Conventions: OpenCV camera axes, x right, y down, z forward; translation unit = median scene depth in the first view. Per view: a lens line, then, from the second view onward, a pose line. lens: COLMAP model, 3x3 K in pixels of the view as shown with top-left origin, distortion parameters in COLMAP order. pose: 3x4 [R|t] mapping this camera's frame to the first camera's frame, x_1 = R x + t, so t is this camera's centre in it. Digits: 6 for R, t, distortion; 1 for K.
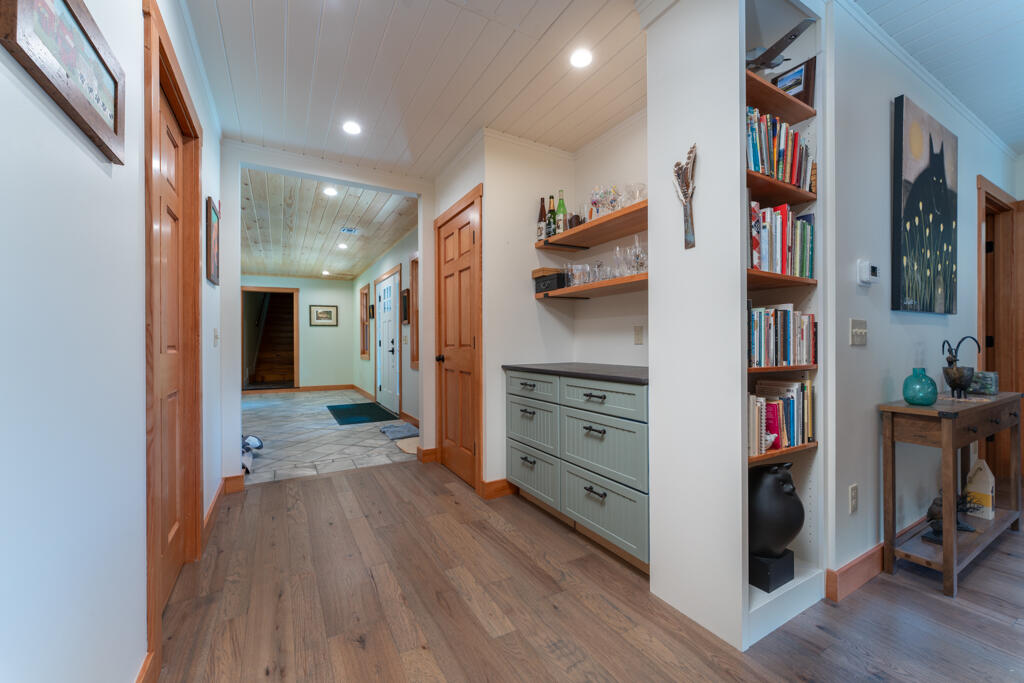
lens RADIAL K [[405.7, 0, 512.0], [0, 405.7, 341.5], [0, 0, 1]] dist [-0.000757, -0.000397]
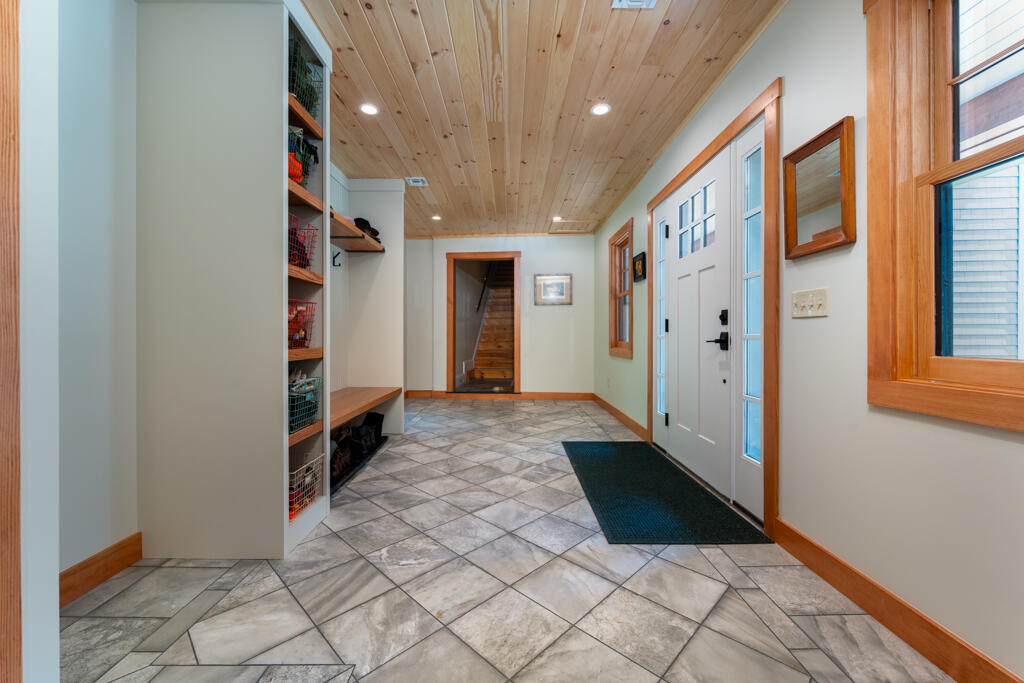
lens RADIAL K [[418.1, 0, 509.4], [0, 418.1, 336.0], [0, 0, 1]] dist [-0.000282, -0.000208]
pose [[0.867056, 0.003923, -0.498196, -0.206272], [-0.001662, 0.999986, 0.004982, 0.012670], [0.498208, -0.003492, 0.867050, 0.412689]]
